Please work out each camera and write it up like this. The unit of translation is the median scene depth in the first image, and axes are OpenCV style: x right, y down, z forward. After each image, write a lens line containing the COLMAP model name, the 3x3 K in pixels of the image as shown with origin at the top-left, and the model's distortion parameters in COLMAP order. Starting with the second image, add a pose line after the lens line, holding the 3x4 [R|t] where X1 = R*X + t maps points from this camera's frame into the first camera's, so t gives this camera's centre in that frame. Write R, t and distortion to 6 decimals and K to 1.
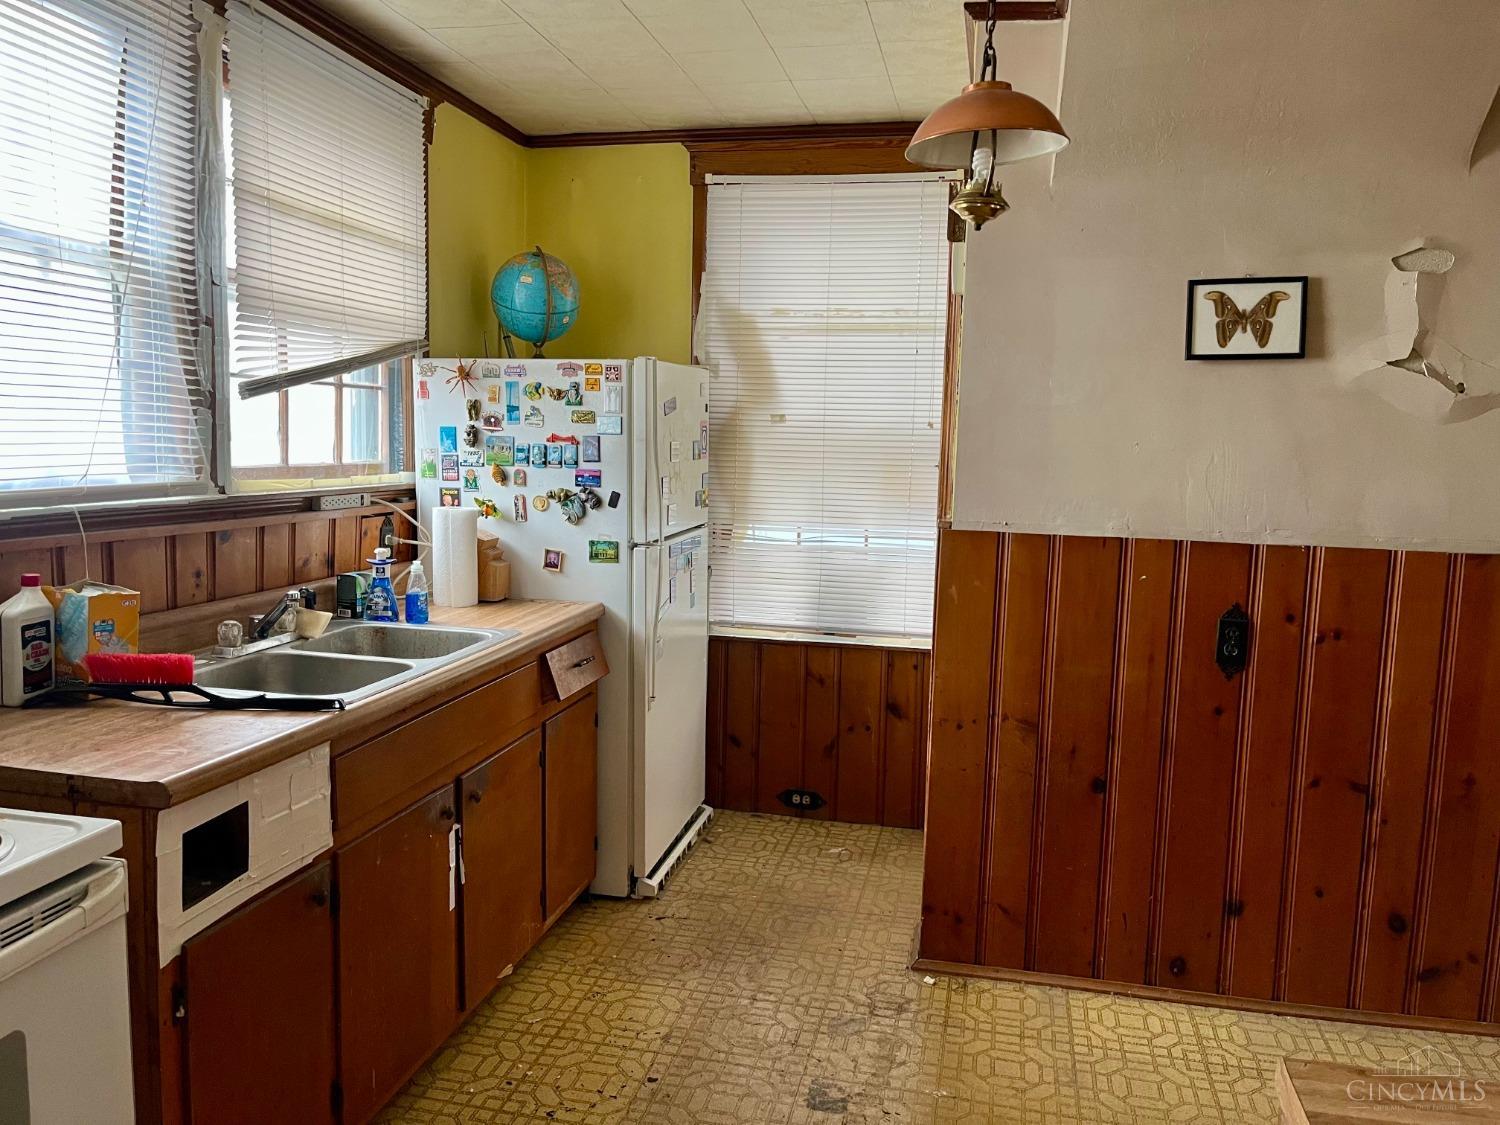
lens RADIAL K [[1137.9, 0, 756.8], [0, 1137.9, 559.8], [0, 0, 1]] dist [0.054519, -0.050713]
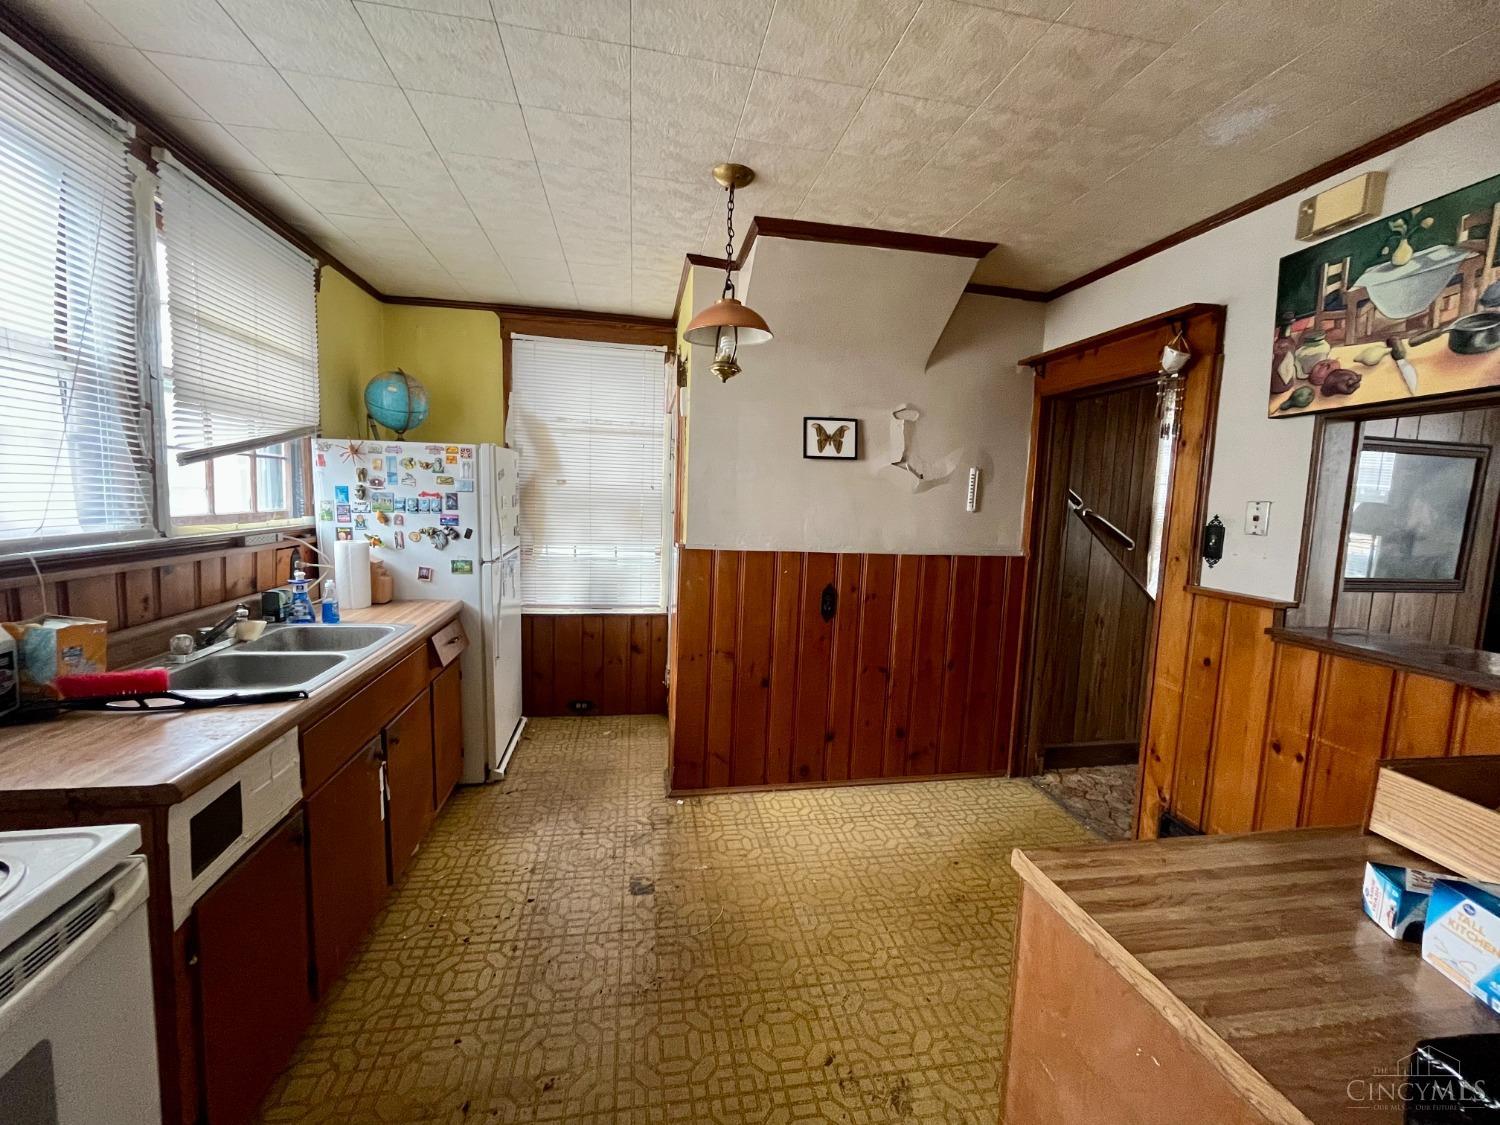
lens RADIAL K [[606.8, 0, 744.9], [0, 606.8, 558.6], [0, 0, 1]] dist [-0.003597, 0.000894]
pose [[0.922320, -0.031716, 0.385124, -0.114818], [0.028718, 0.999496, 0.013536, -0.022542], [-0.385359, -0.001425, 0.922766, 0.099117]]
